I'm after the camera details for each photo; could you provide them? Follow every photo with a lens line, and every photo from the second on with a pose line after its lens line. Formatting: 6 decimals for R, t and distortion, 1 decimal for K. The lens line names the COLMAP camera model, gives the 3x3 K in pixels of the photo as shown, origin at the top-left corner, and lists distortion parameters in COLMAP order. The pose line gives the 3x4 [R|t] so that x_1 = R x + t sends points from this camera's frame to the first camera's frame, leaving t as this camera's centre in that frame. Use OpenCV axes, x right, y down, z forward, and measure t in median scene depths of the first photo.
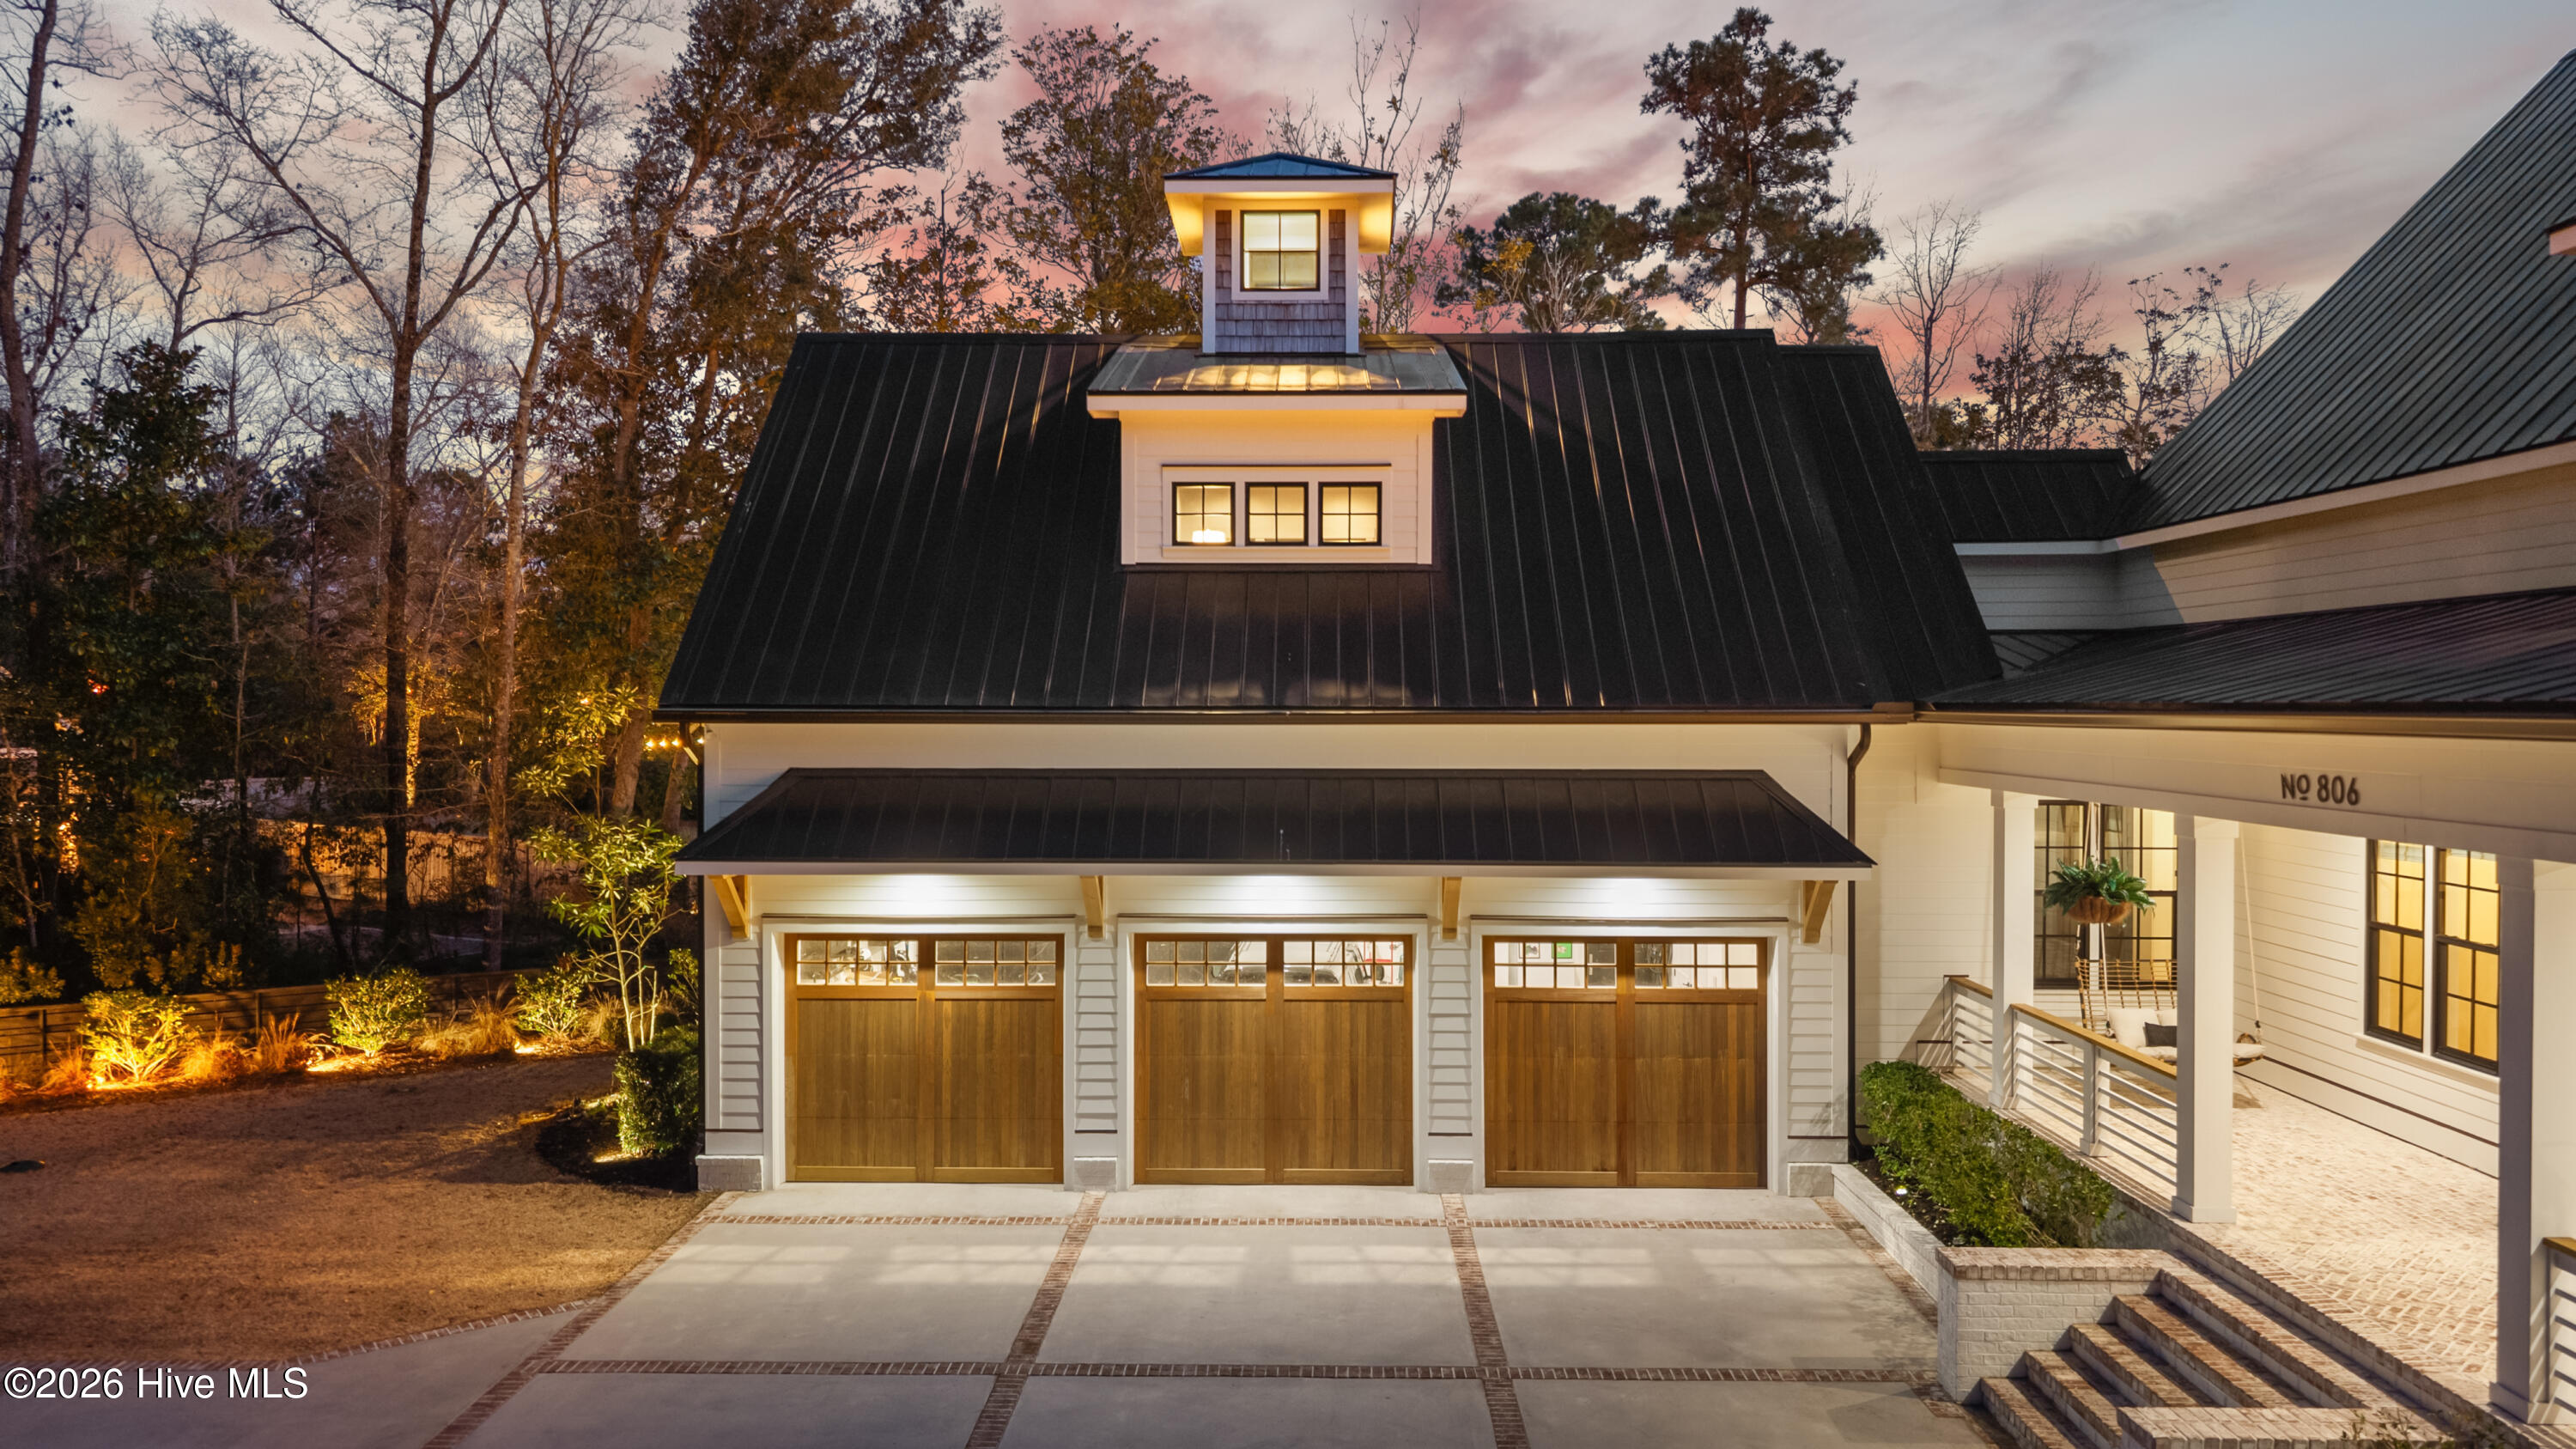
lens RADIAL K [[1730.8, 0, 1338.5], [0, 1730.8, 723.8], [0, 0, 1]] dist [0.075445, -0.086874]
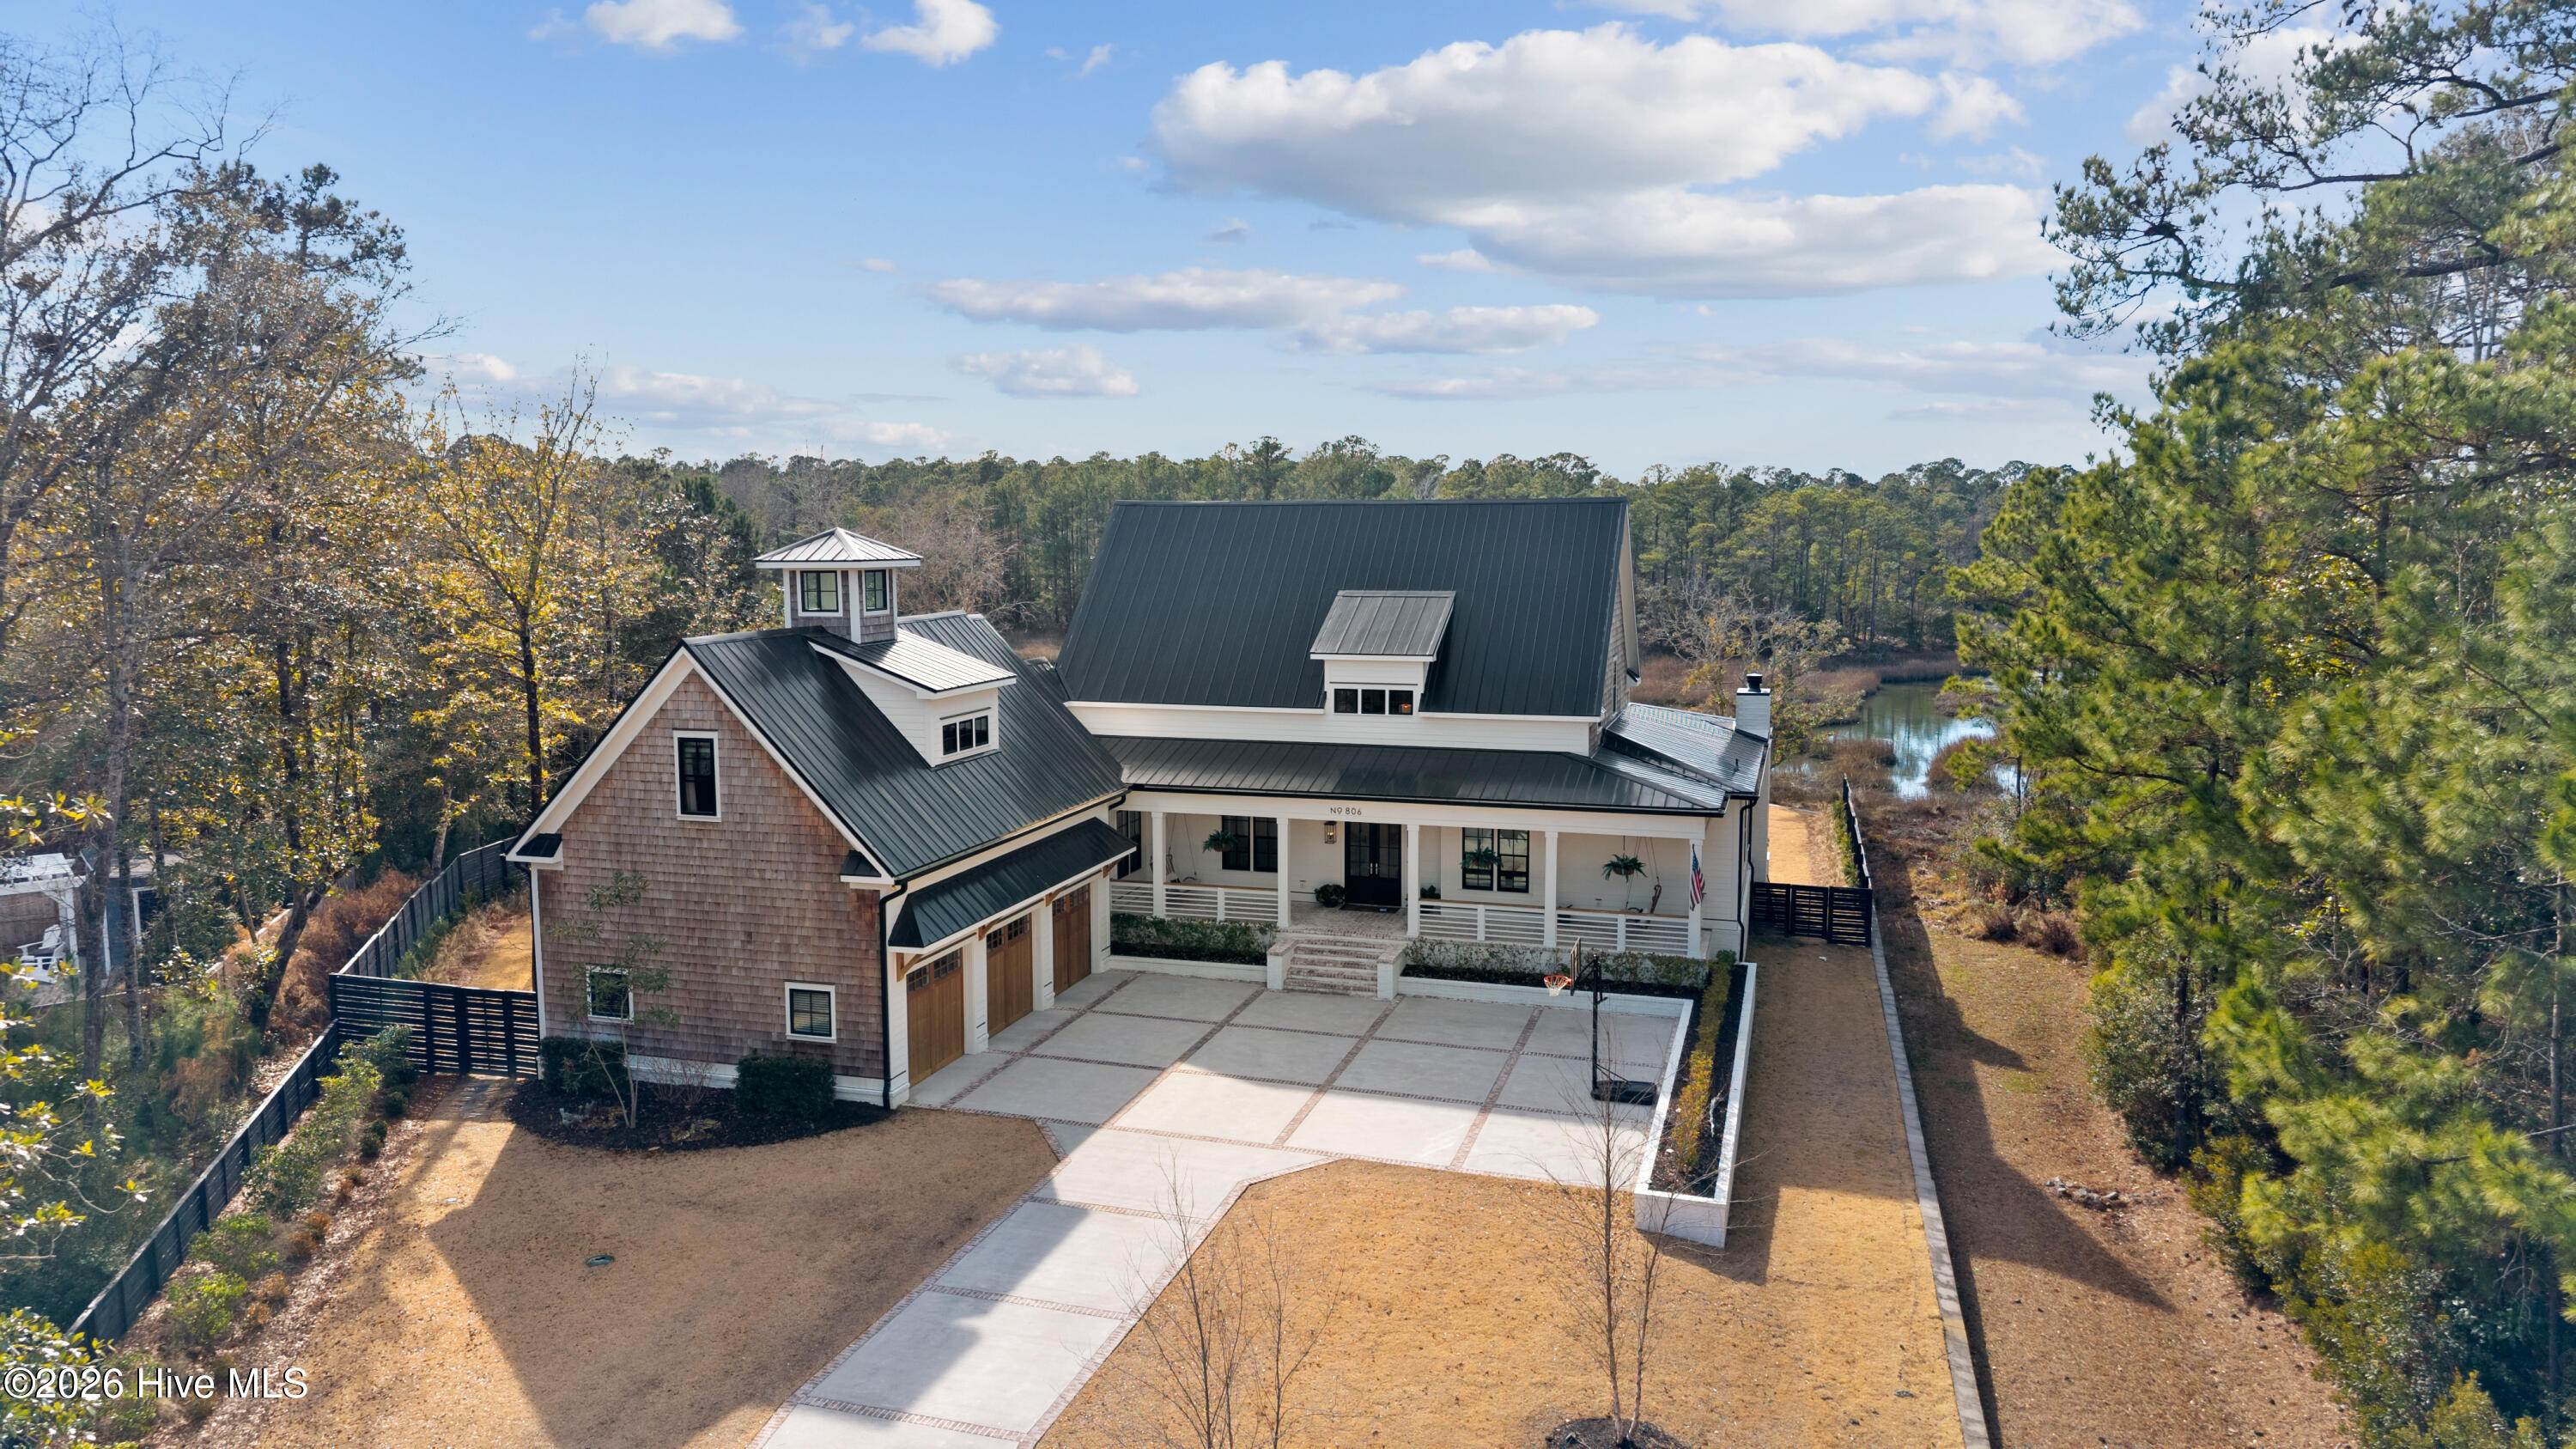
lens RADIAL K [[1716.0, 0, 1288.0], [0, 1716.0, 724.5], [0, 0, 1]] dist [0.002432, -0.002370]
pose [[0.278191, -0.120429, 0.952946, -2.072929], [0.010721, 0.992437, 0.122289, -0.412965], [-0.960466, -0.023803, 0.277378, 0.011352]]
